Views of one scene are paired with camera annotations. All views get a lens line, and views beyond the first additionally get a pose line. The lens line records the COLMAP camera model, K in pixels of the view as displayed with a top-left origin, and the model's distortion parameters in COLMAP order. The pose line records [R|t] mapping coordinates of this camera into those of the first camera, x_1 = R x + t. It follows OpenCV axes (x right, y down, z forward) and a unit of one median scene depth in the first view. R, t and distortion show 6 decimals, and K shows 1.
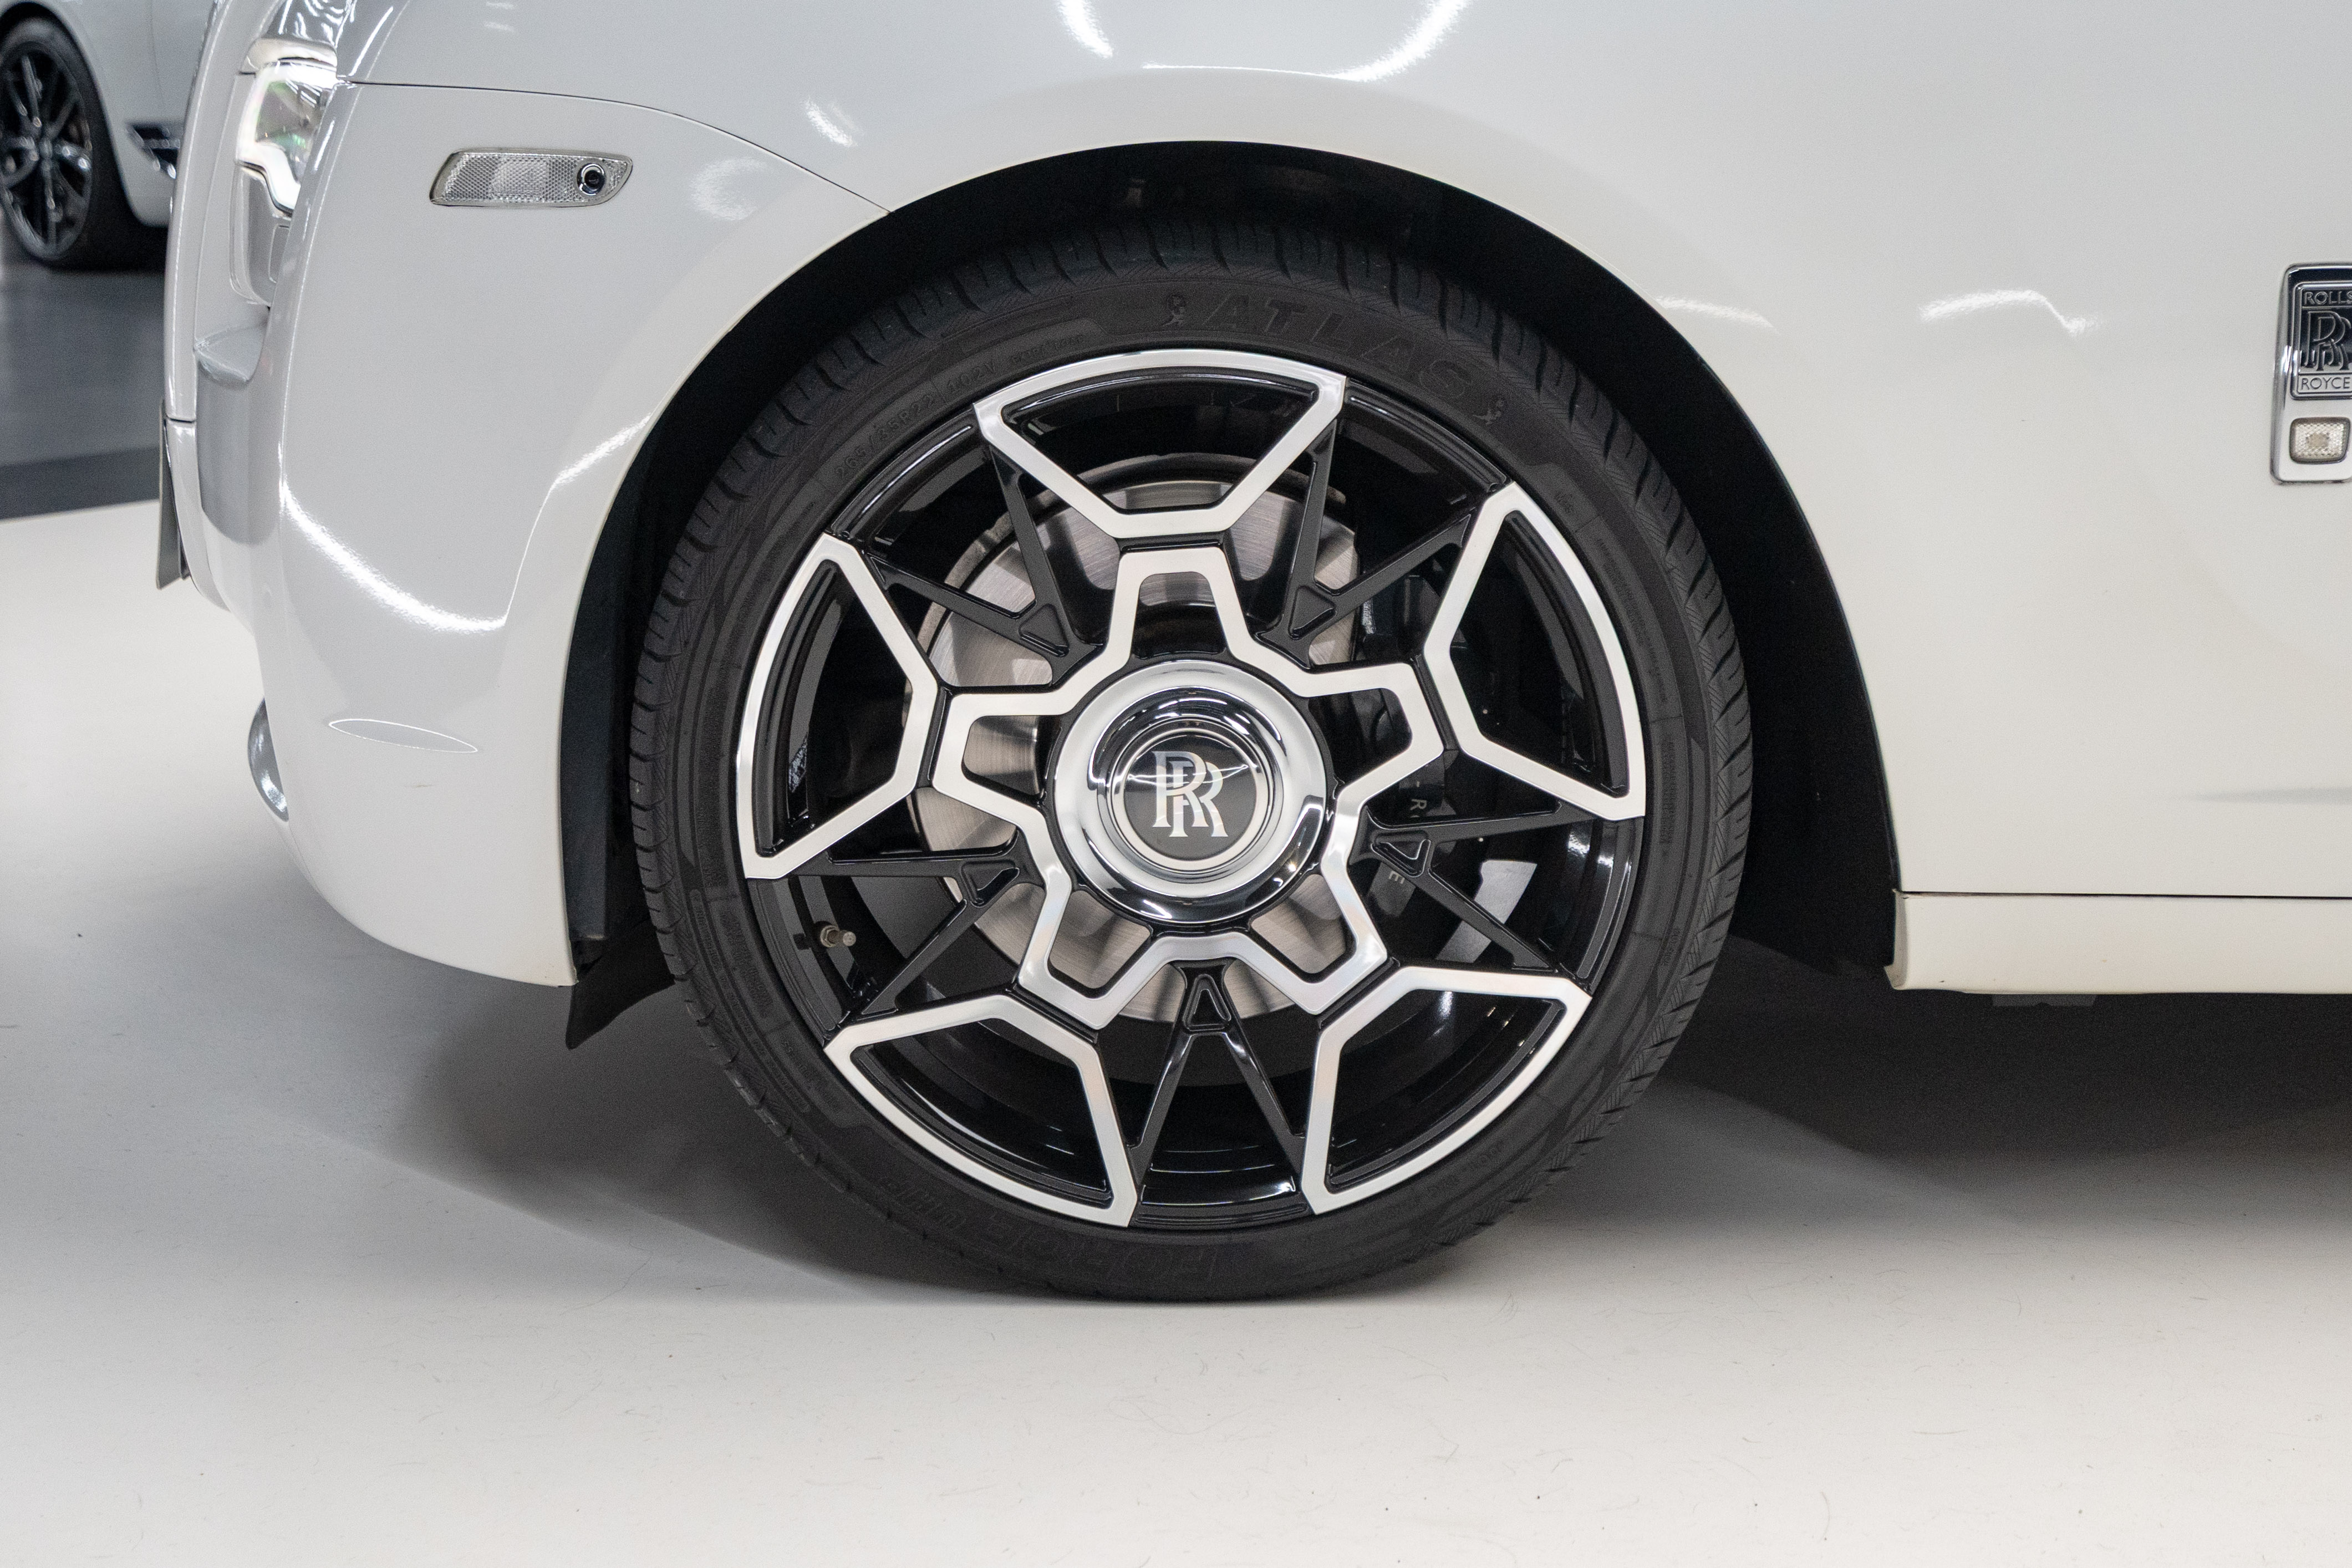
lens RADIAL K [[3427.0, 0, 1174.1], [0, 3427.0, 785.9], [0, 0, 1]] dist [0.001604, 0.000000]
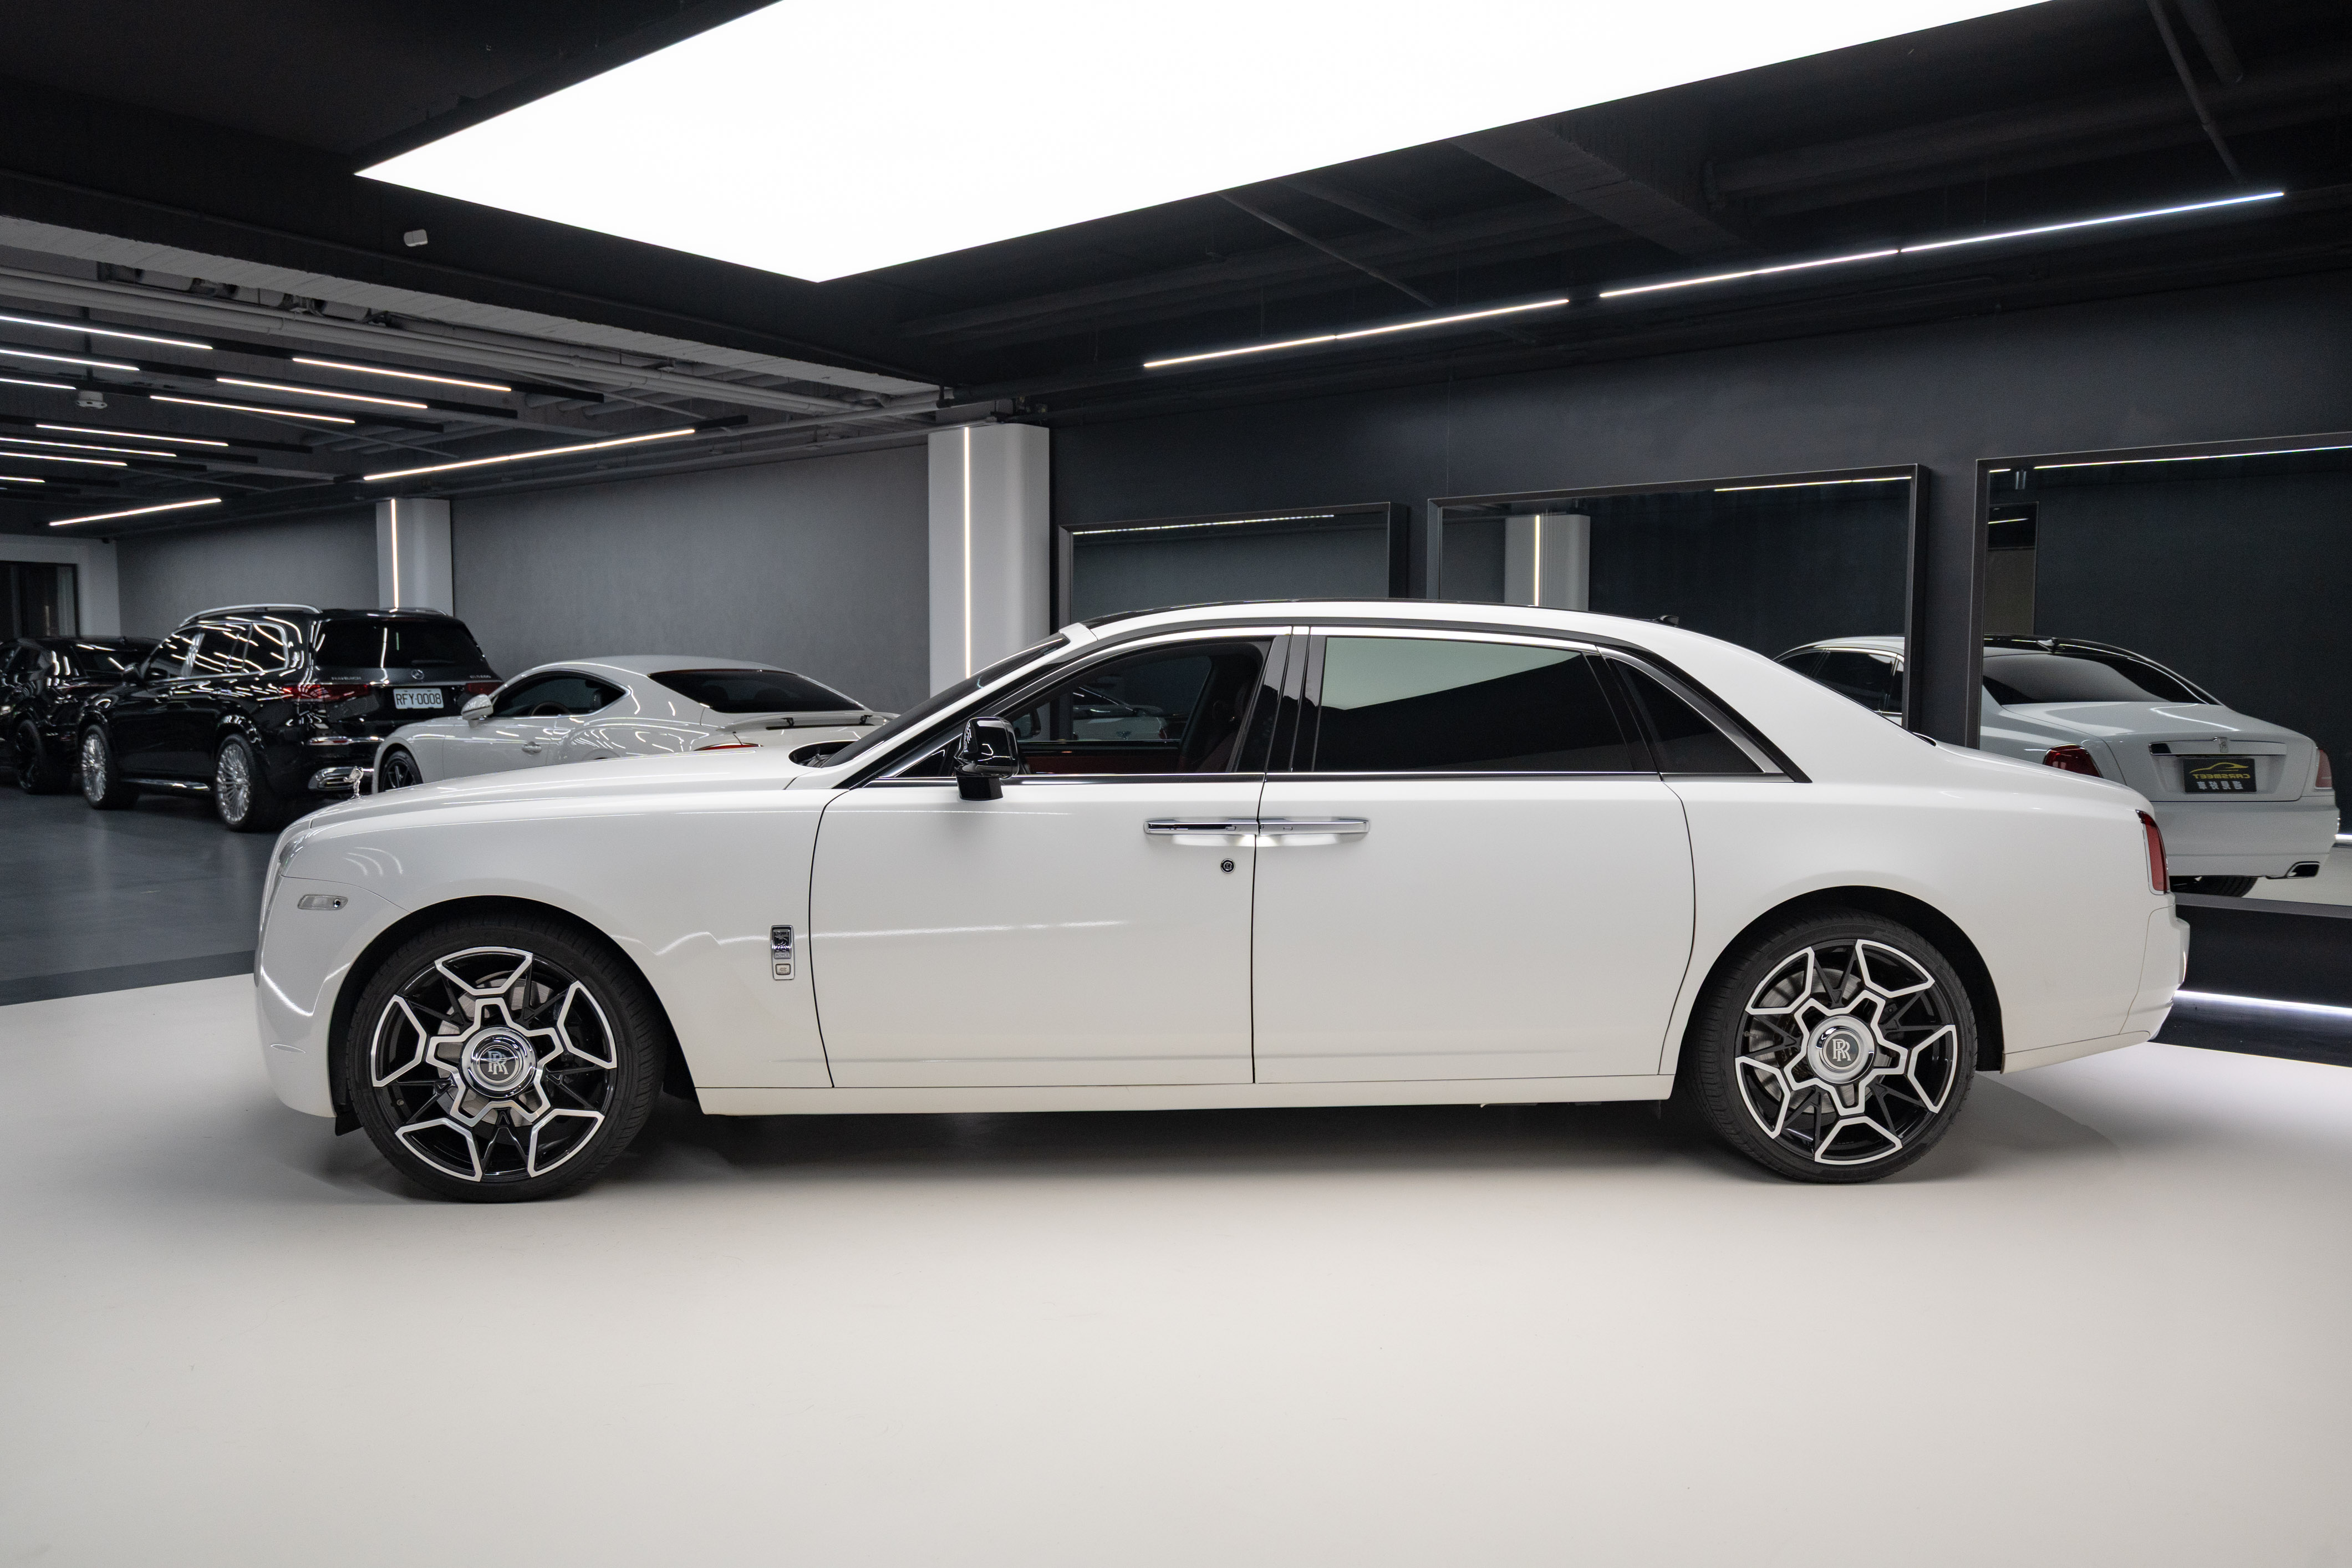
lens RADIAL K [[1676.6, 0, 1185.1], [0, 1676.6, 790.8], [0, 0, 1]] dist [0.007495, -0.001372]
pose [[0.998017, 0.002329, 0.062895, 0.647707], [0.007737, 0.987196, -0.159326, 0.007253], [-0.062461, 0.159497, 0.985221, -0.923091]]
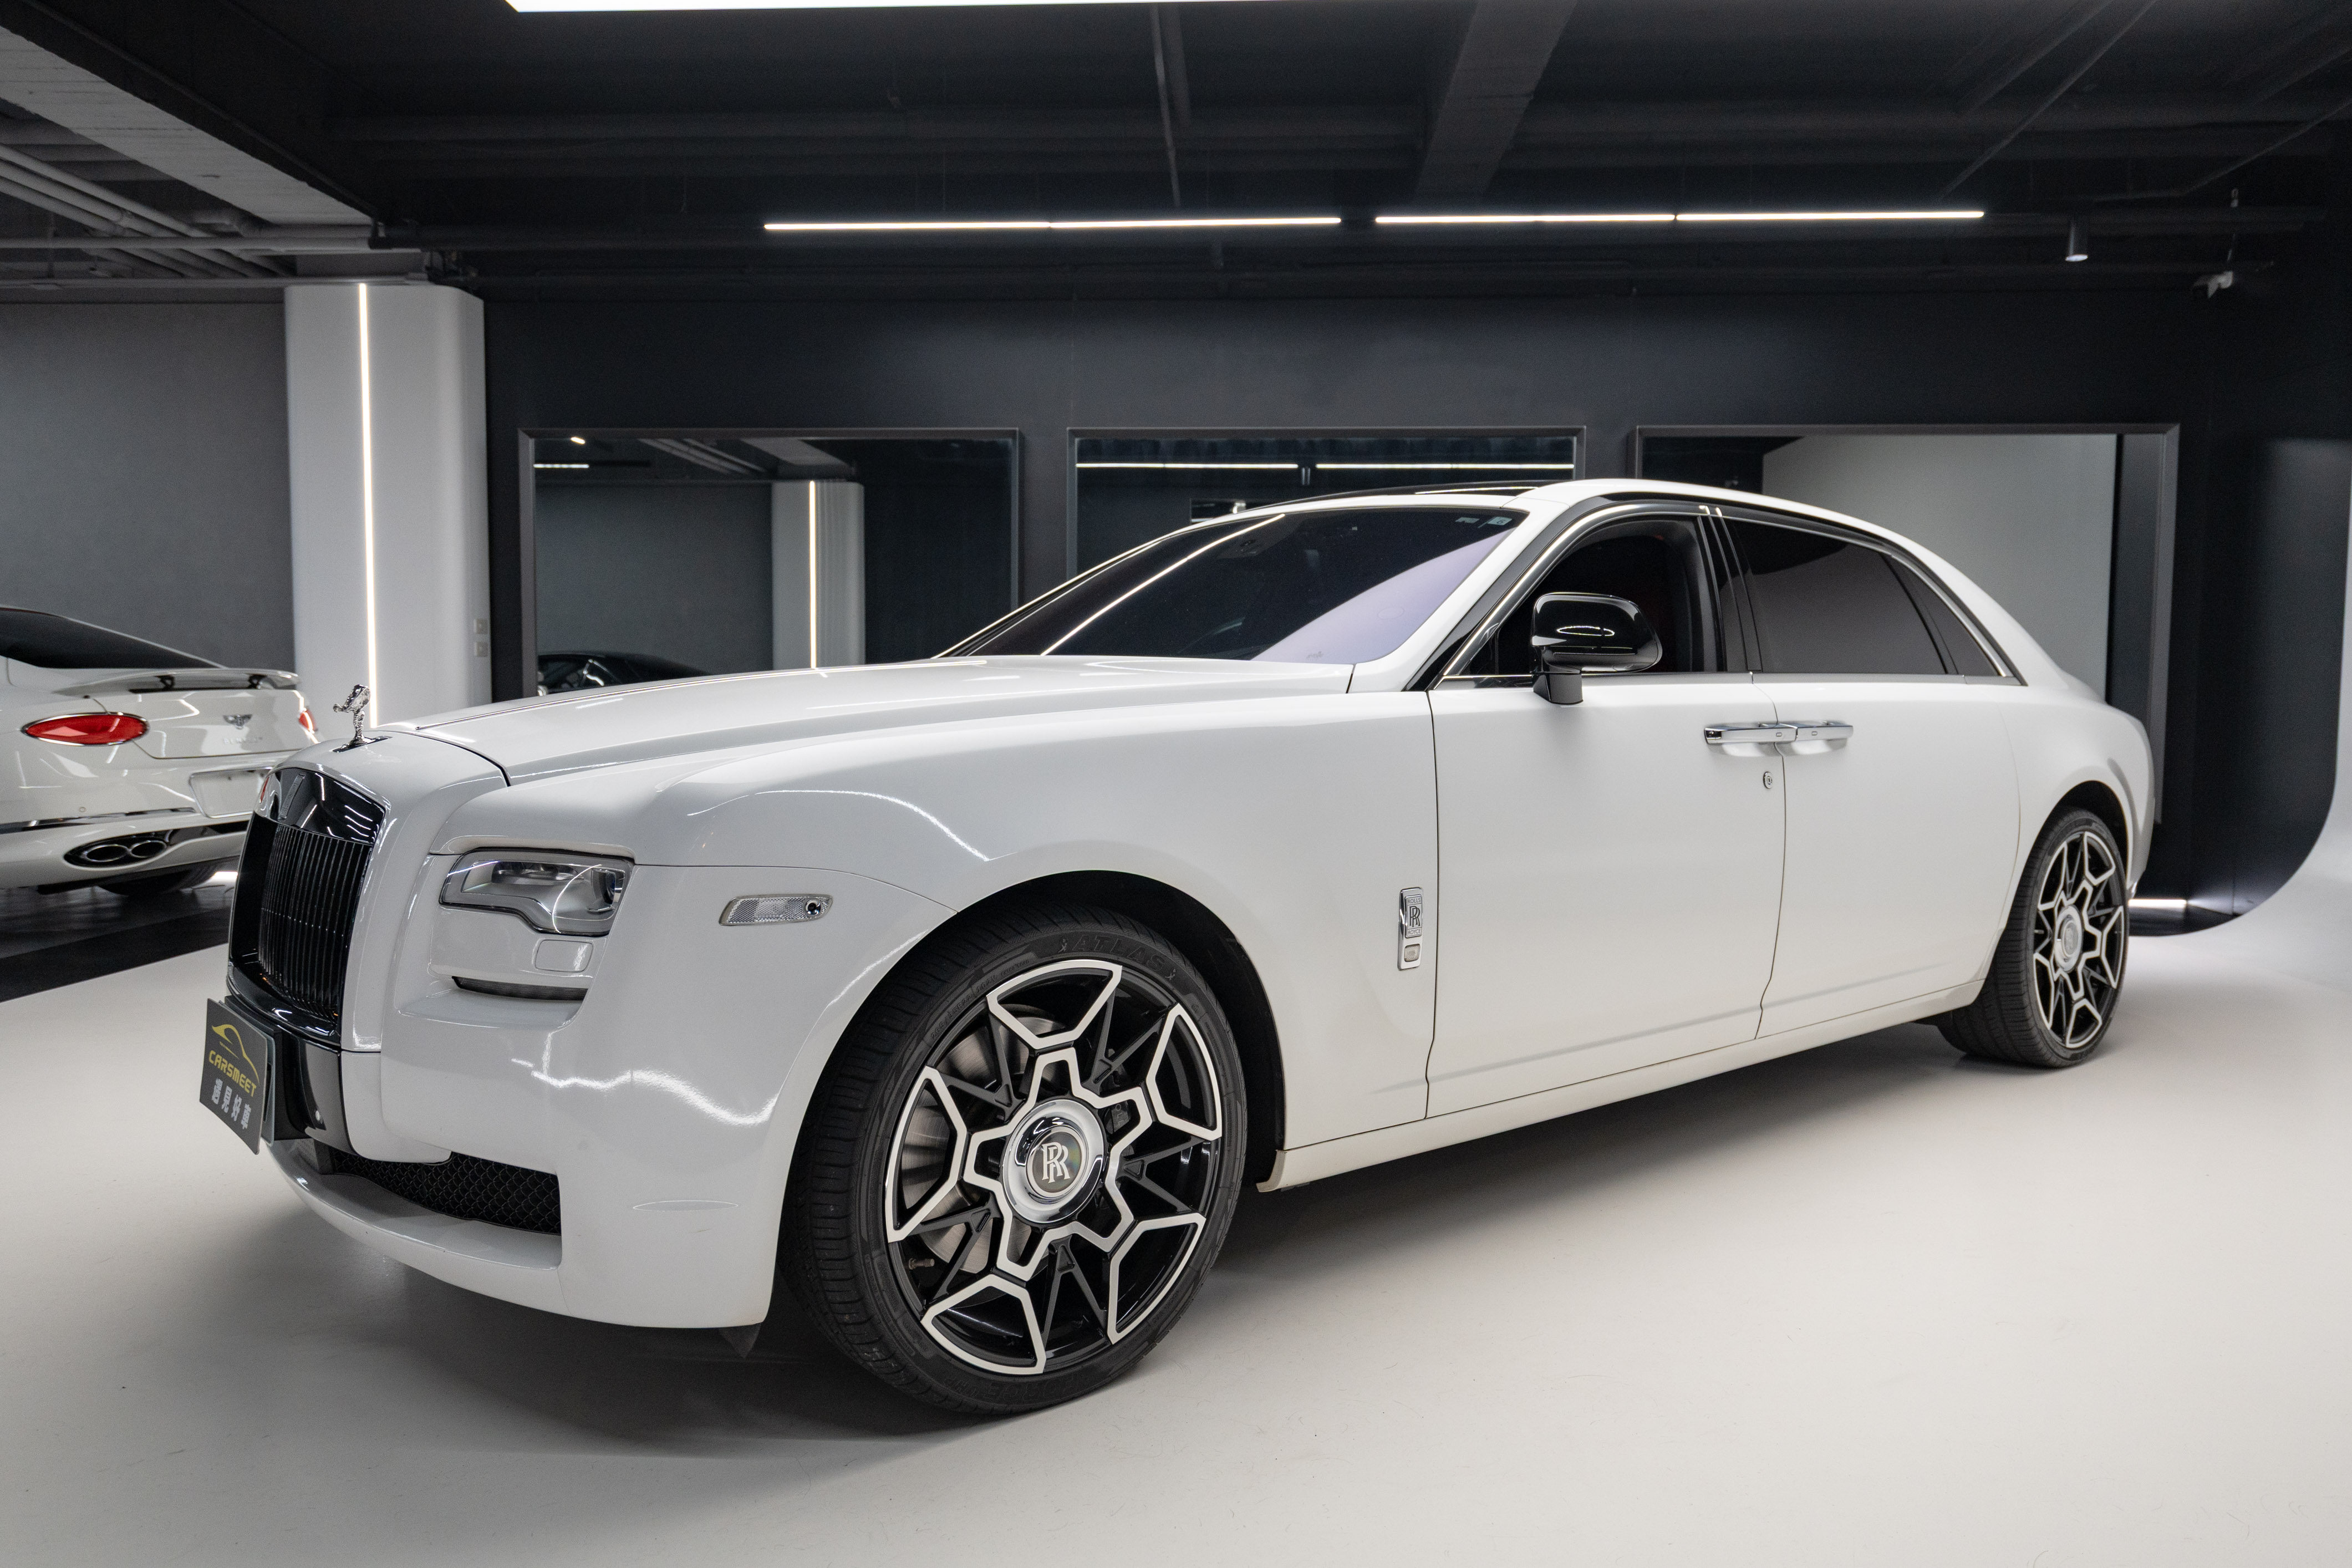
lens RADIAL K [[1671.9, 0, 1175.1], [0, 1671.9, 789.2], [0, 0, 1]] dist [0.013586, -0.013248]
pose [[0.762878, -0.034281, 0.645633, -0.624881], [0.142222, 0.983032, -0.115853, -0.097562], [-0.630706, 0.180204, 0.754809, 0.102520]]
